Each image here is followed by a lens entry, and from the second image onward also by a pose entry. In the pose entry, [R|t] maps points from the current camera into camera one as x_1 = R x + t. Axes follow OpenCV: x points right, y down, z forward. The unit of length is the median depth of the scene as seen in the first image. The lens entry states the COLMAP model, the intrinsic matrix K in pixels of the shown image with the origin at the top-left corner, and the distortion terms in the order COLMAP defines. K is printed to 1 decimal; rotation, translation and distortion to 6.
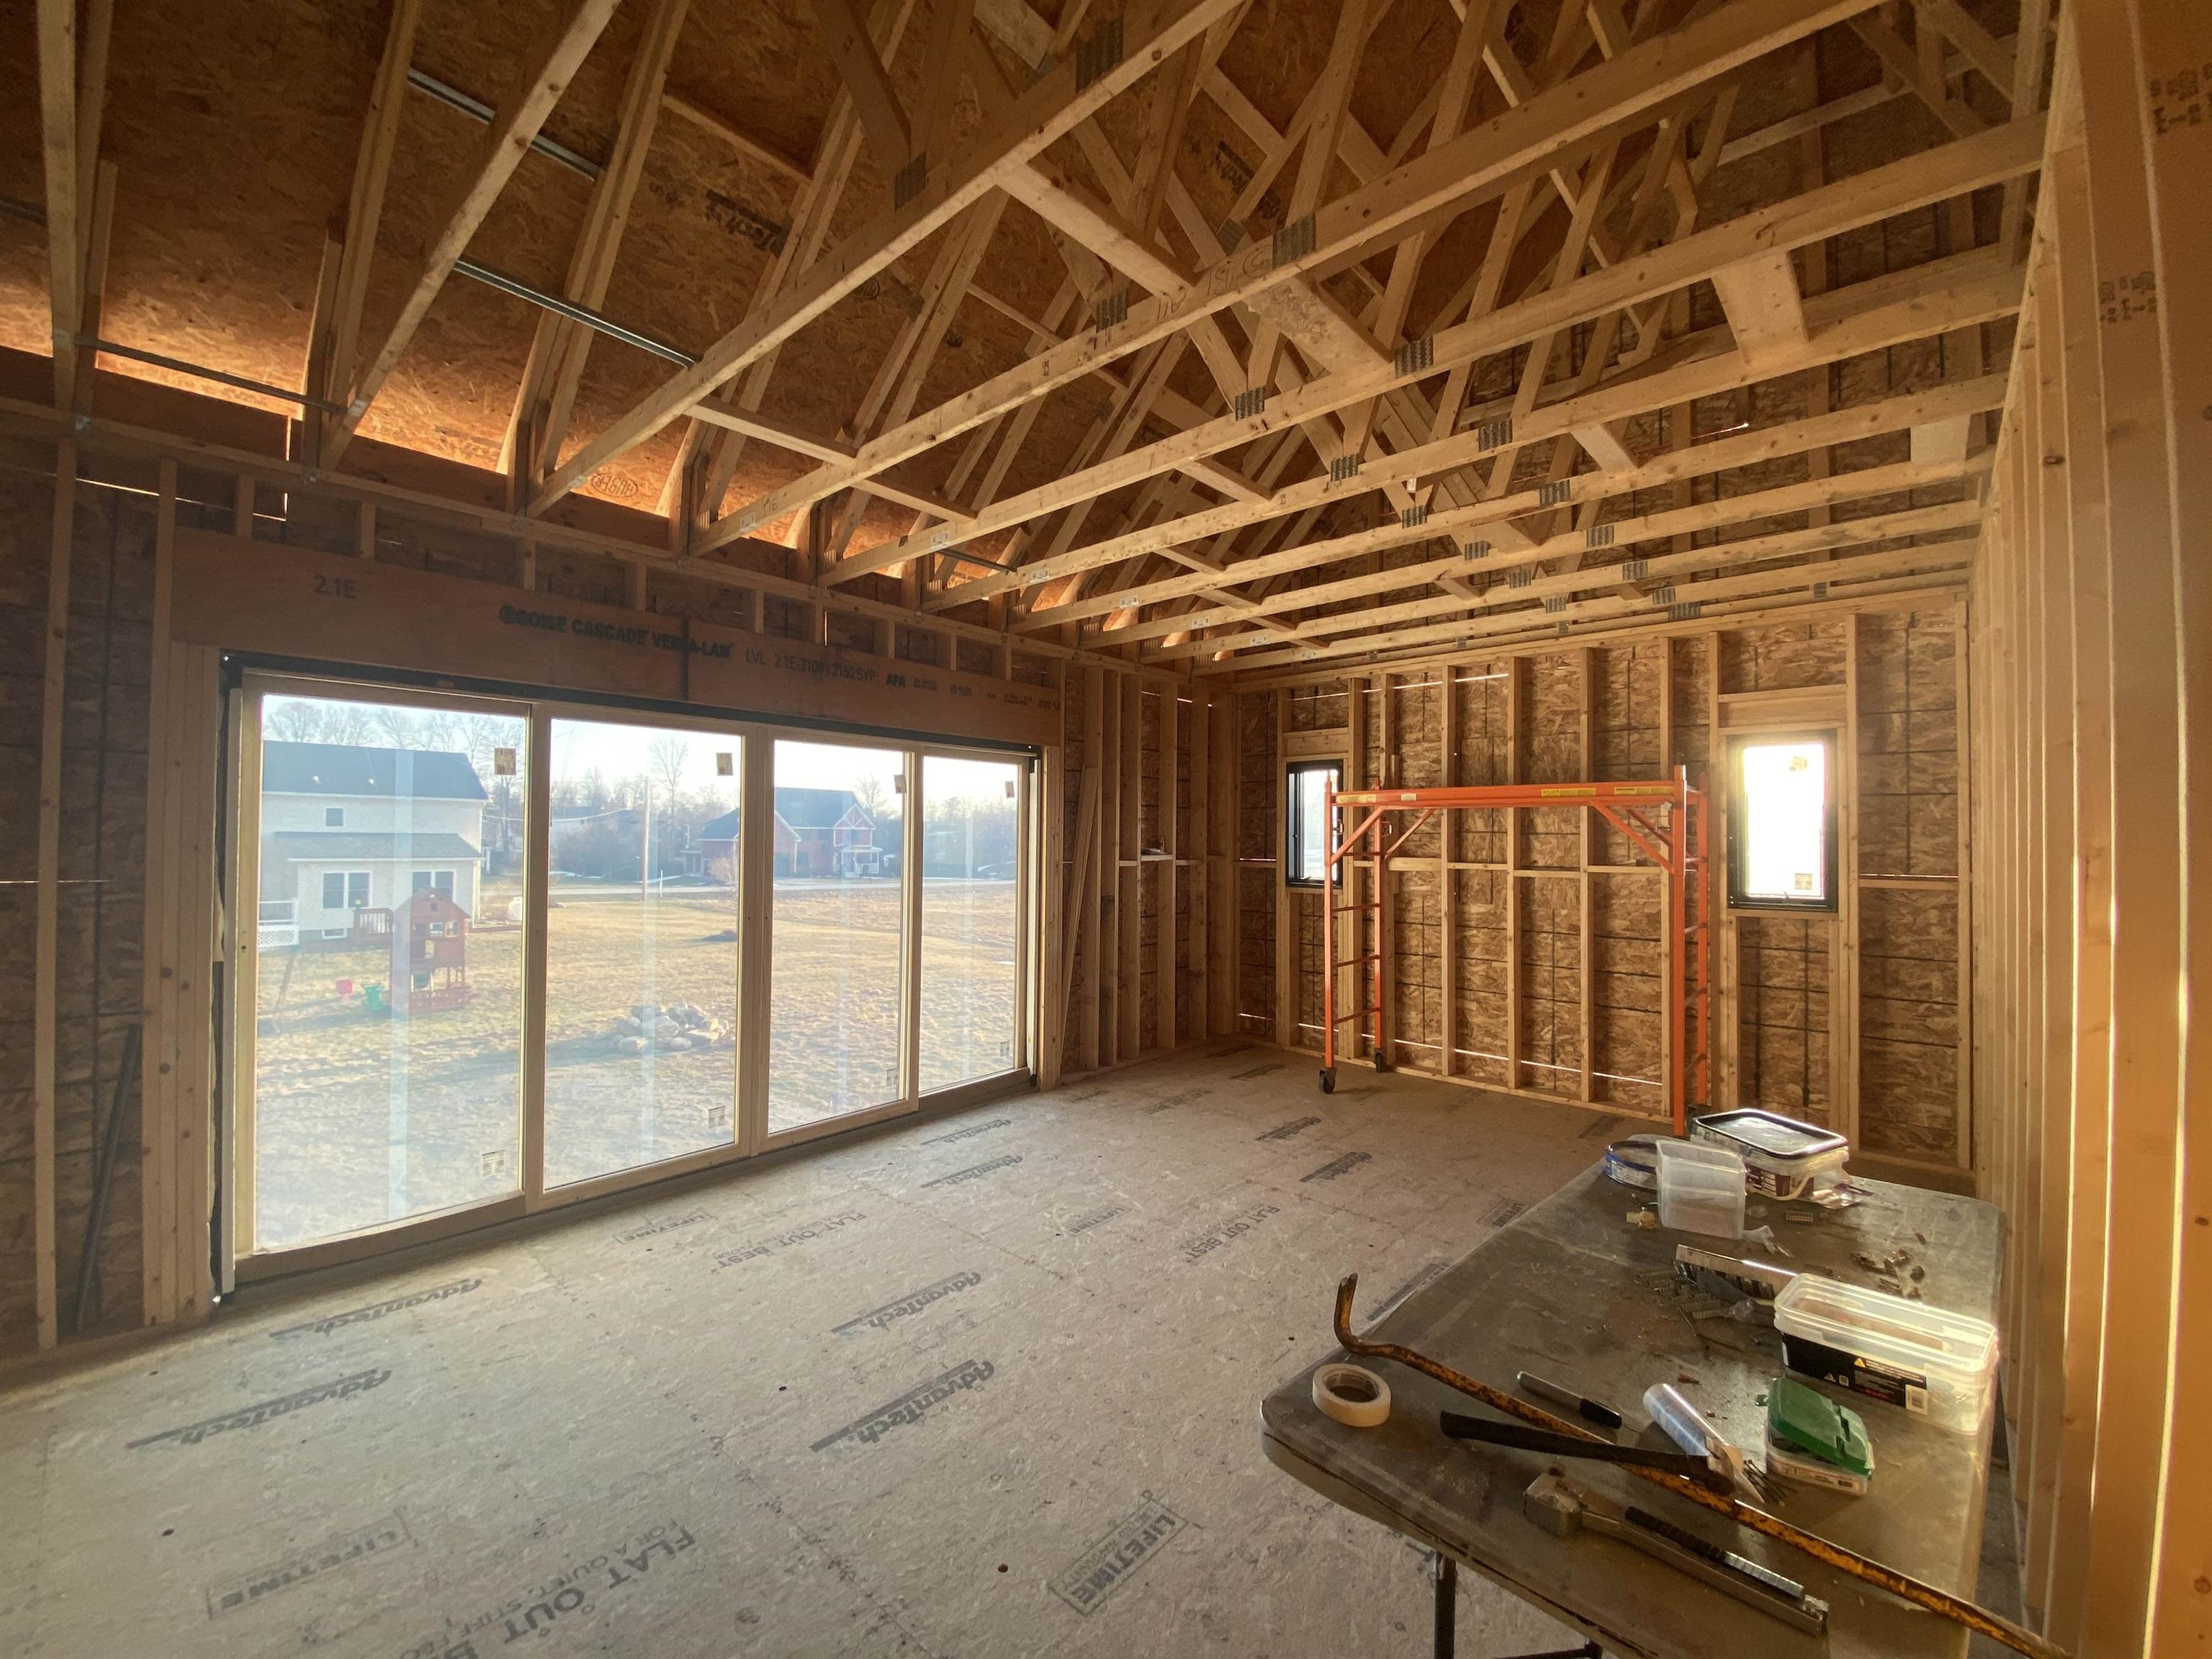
lens RADIAL K [[888.6, 0, 1094.6], [0, 888.6, 832.0], [0, 0, 1]] dist [0.012738, -0.016077]
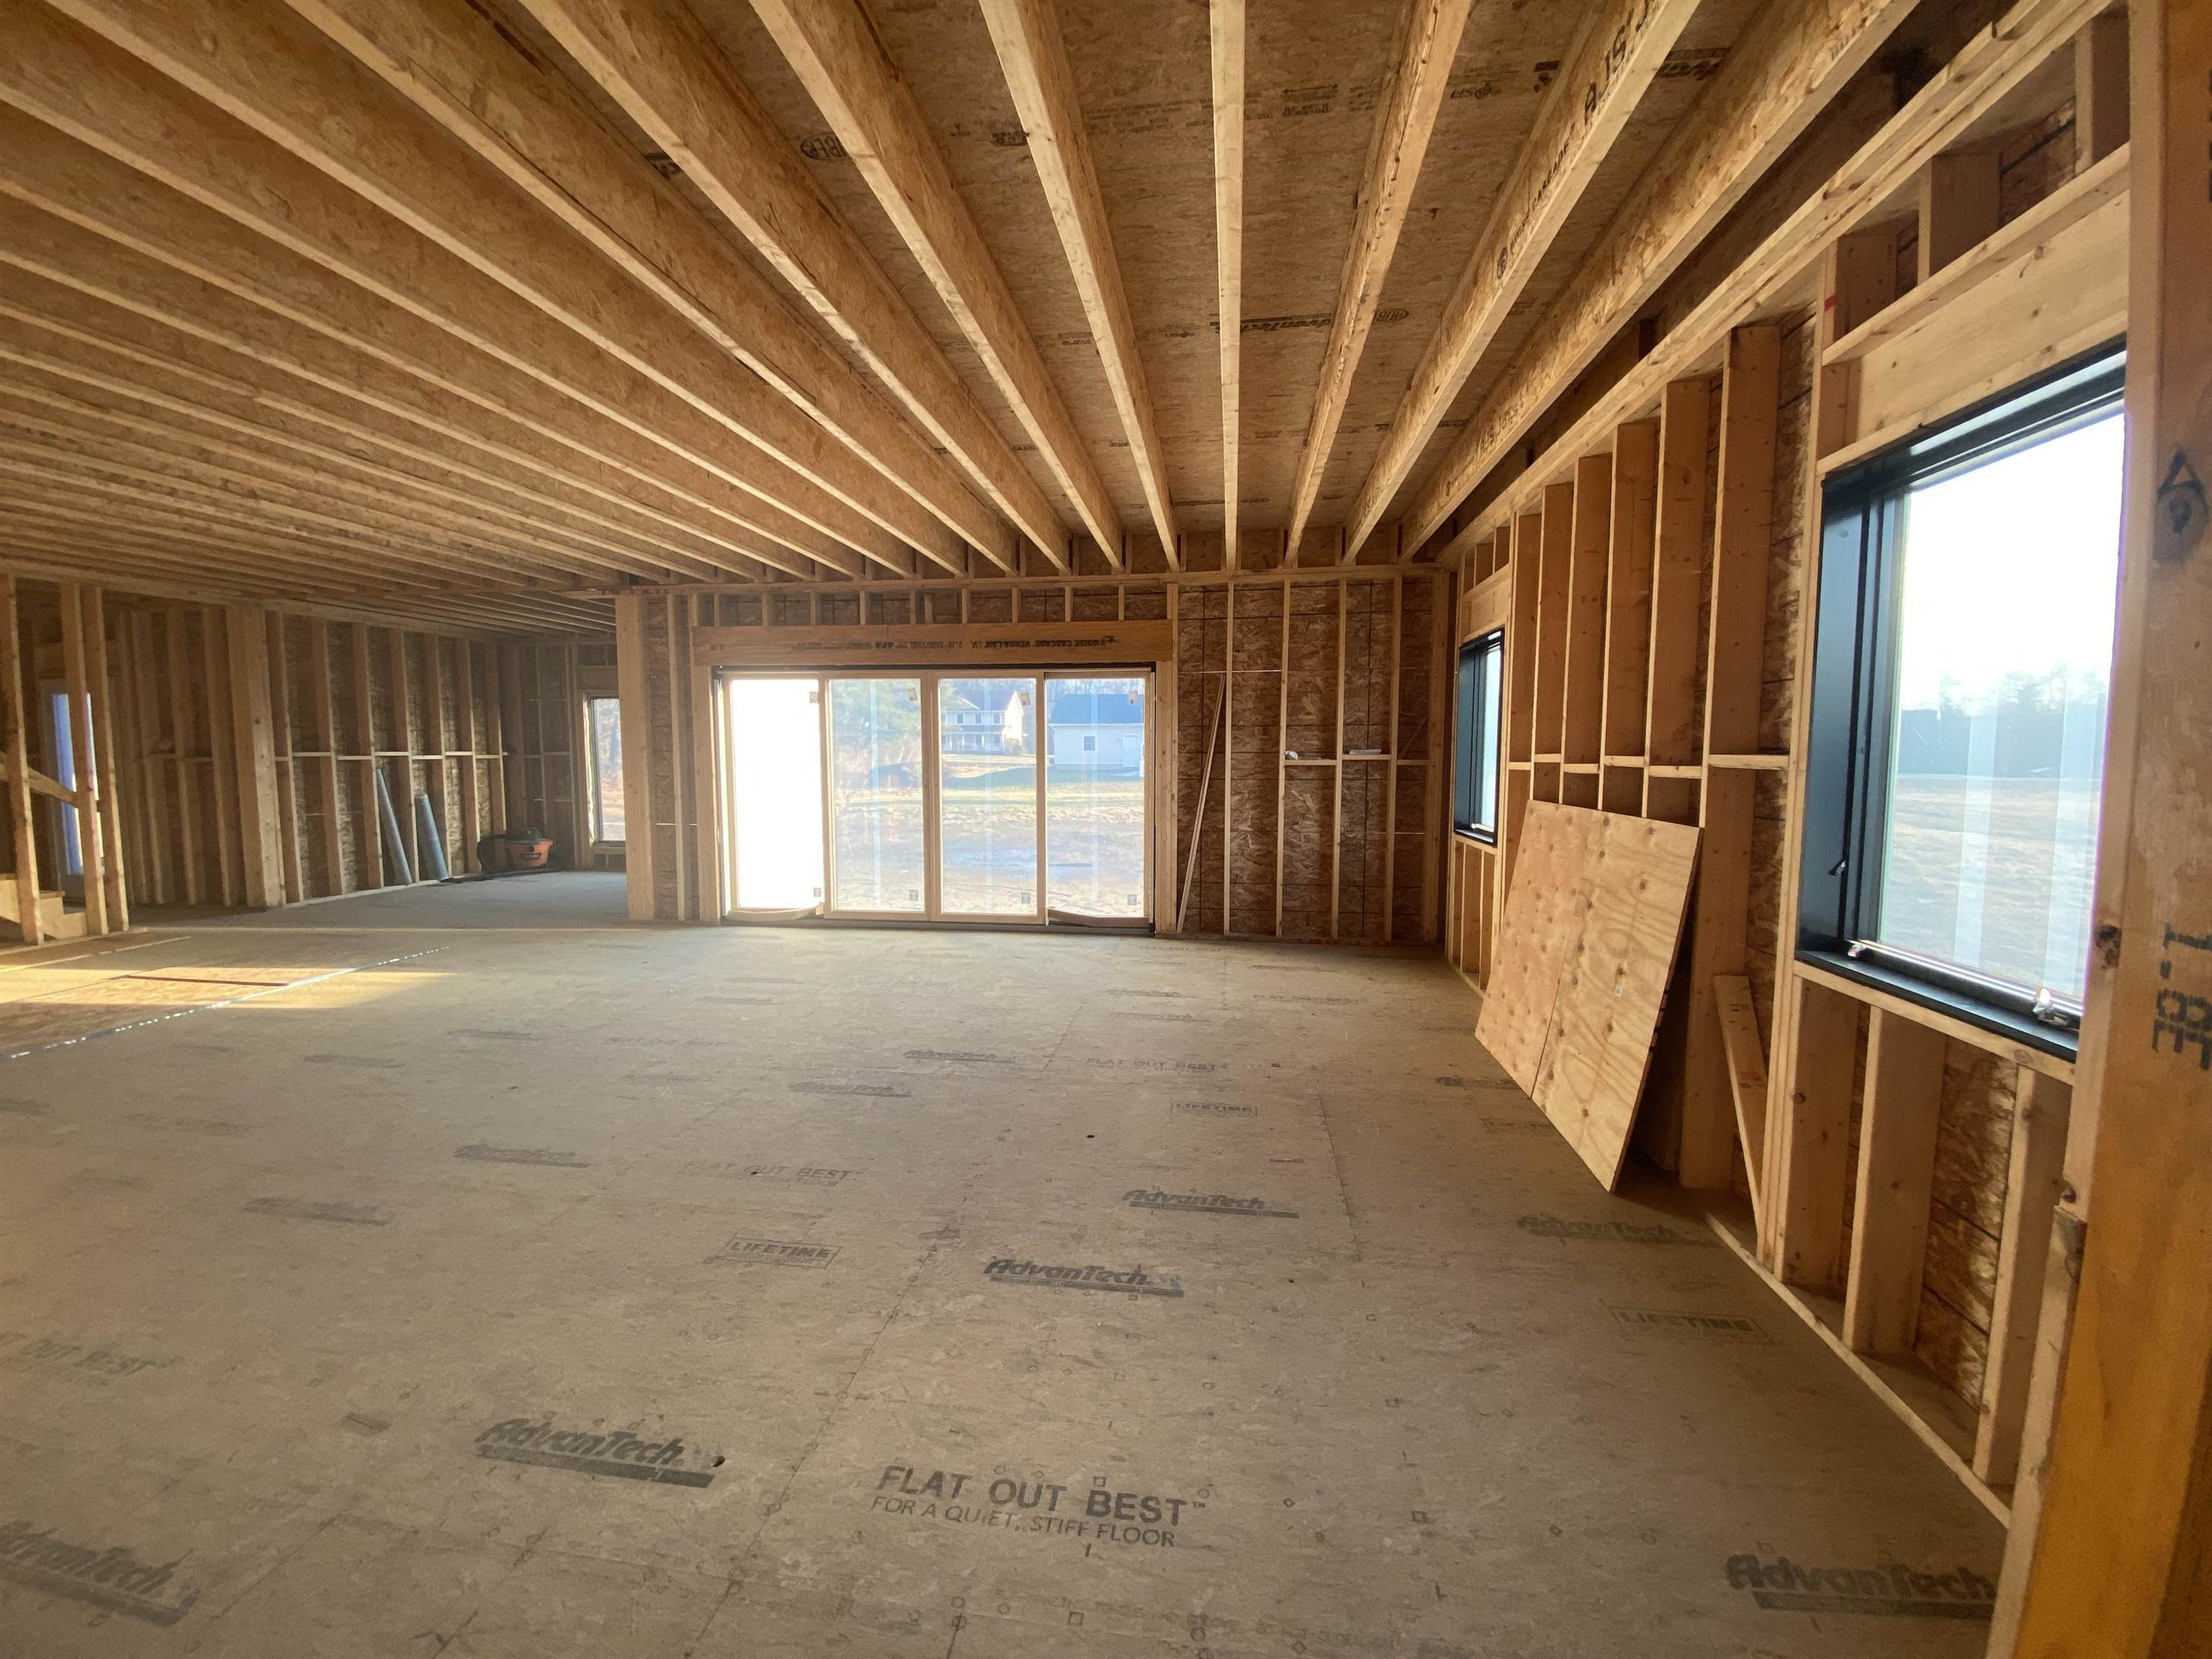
lens RADIAL K [[888.6, 0, 1088.3], [0, 888.6, 824.8], [0, 0, 1]] dist [0.012738, -0.016077]
pose [[0.579354, 0.071040, -0.811974, 1.116054], [0.009480, 0.995540, 0.093864, 0.014990], [0.815021, -0.062078, 0.576097, 0.253509]]
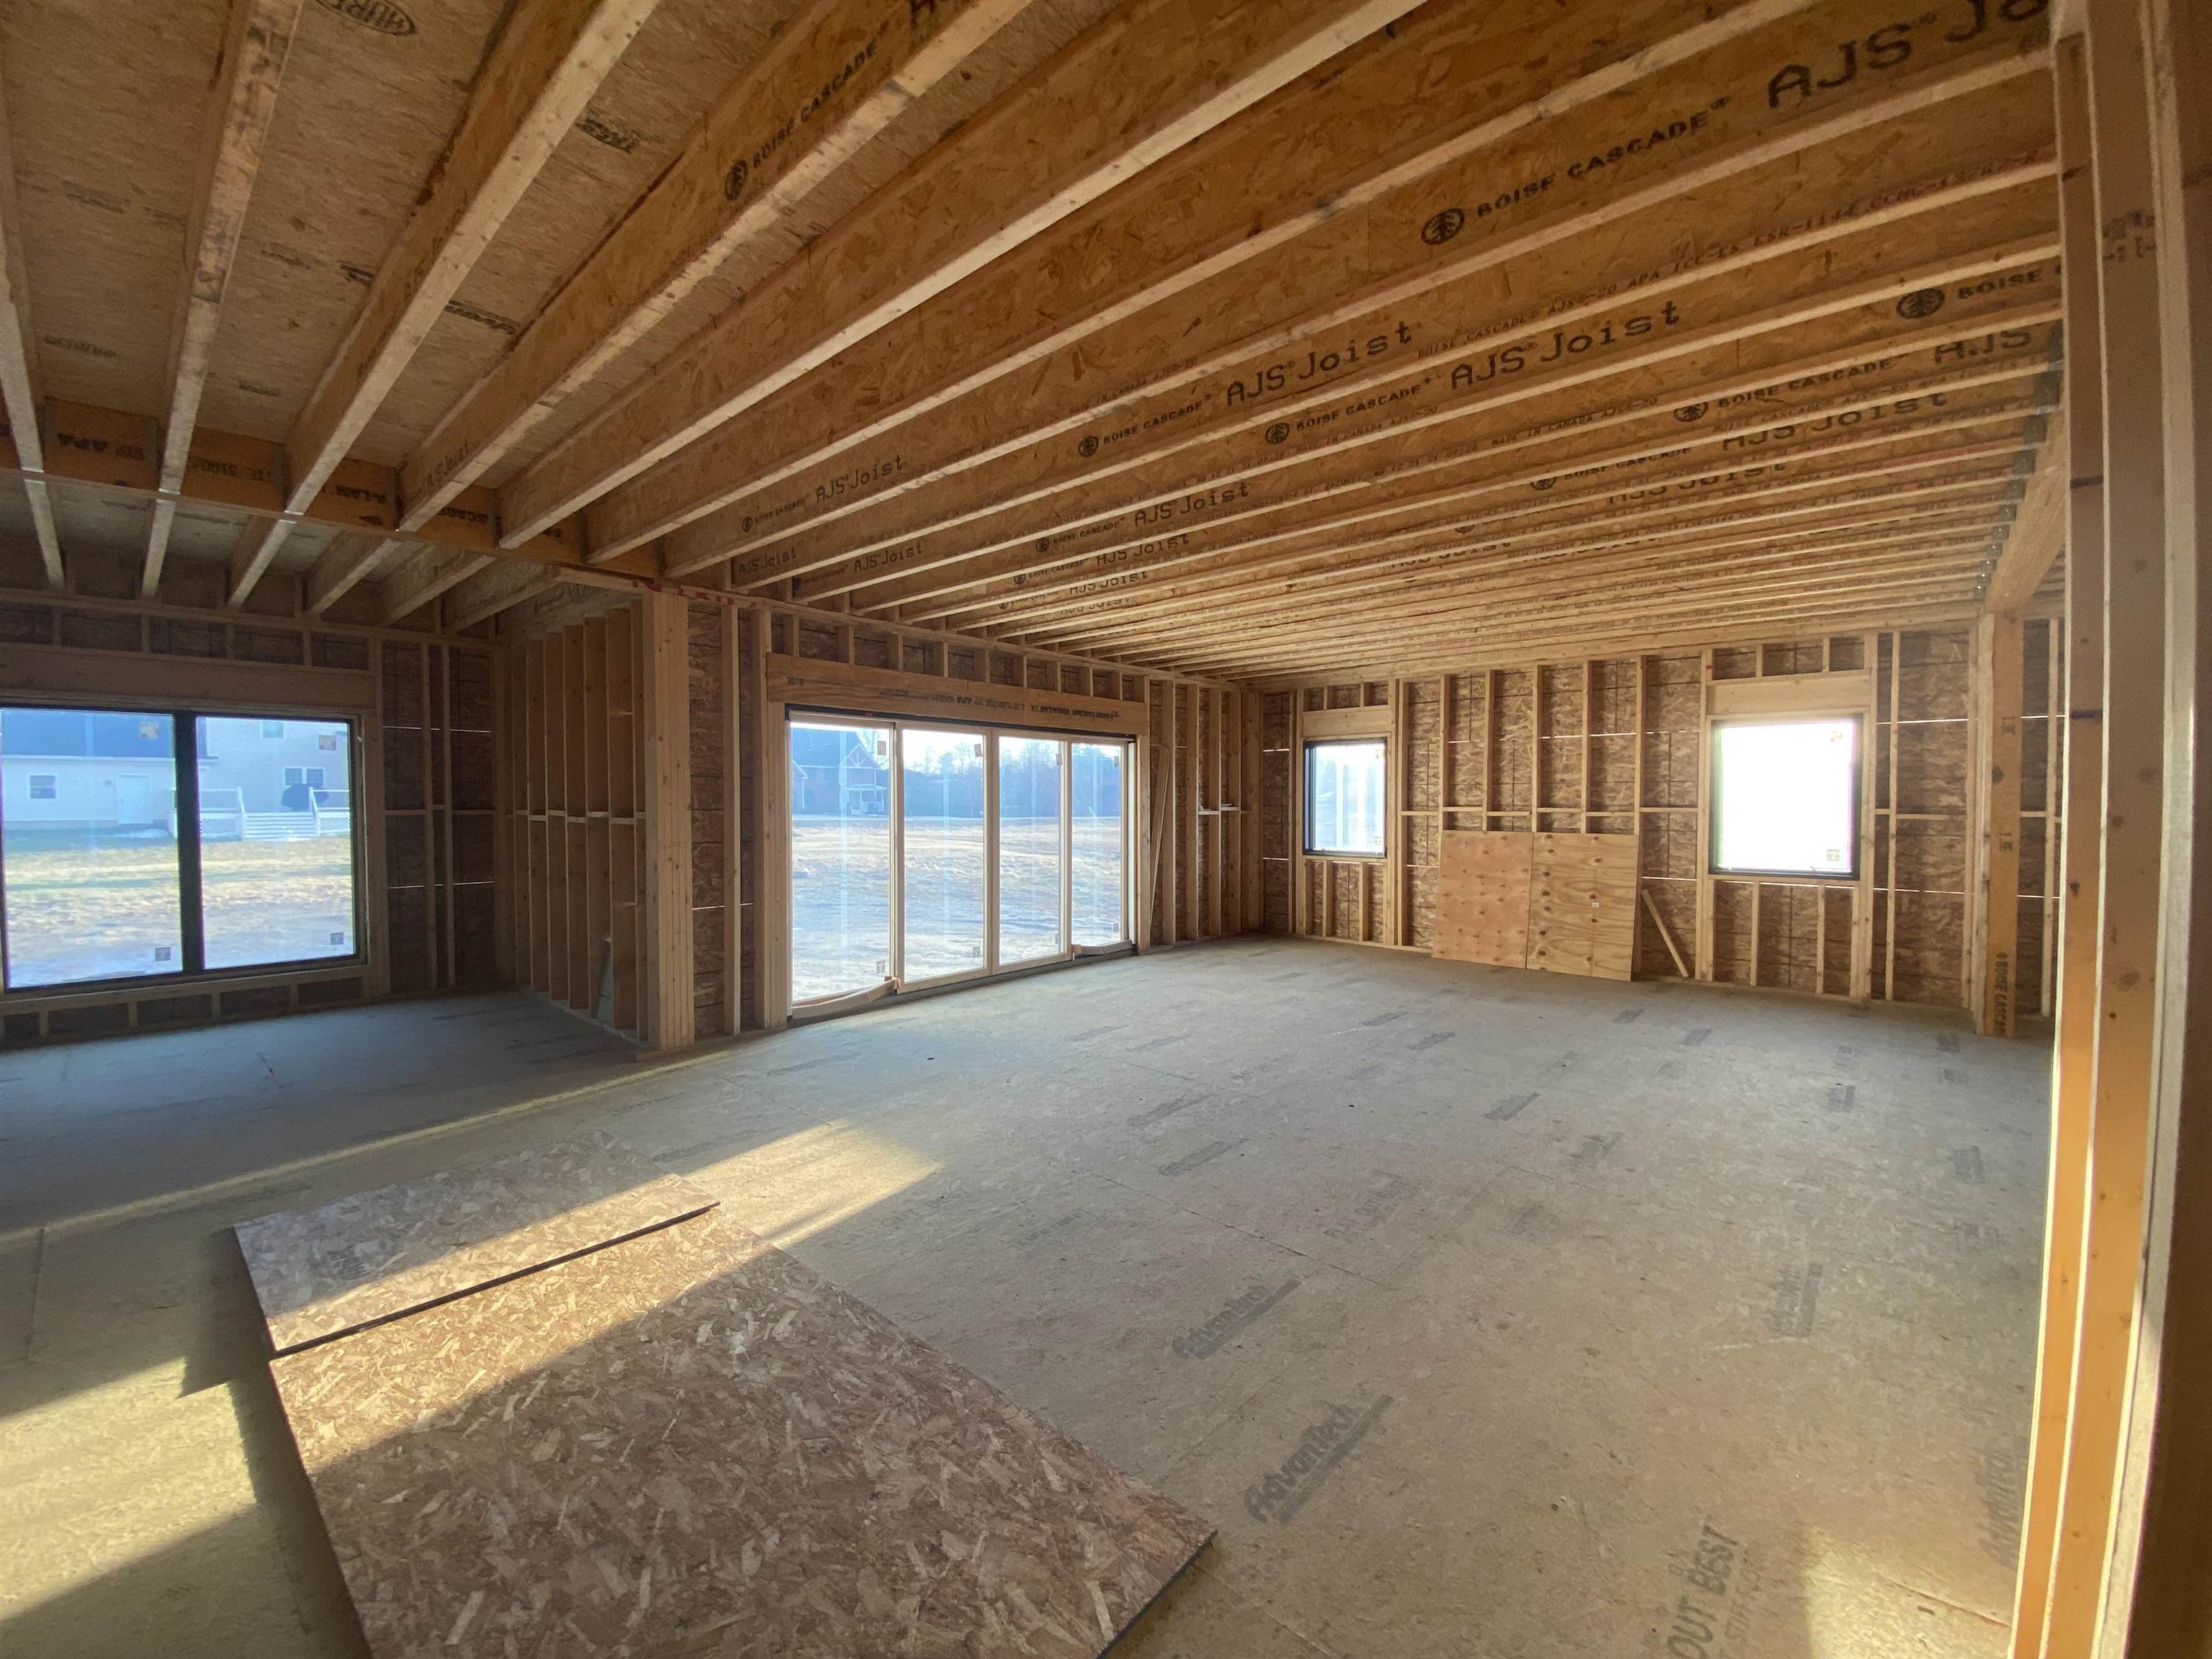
lens RADIAL K [[888.6, 0, 1106.4], [0, 888.6, 825.2], [0, 0, 1]] dist [0.012738, -0.016077]
pose [[0.999505, 0.001216, 0.031443, -0.206581], [-0.002568, 0.999072, 0.042987, -0.006511], [-0.031362, -0.043046, 0.998581, -0.690852]]
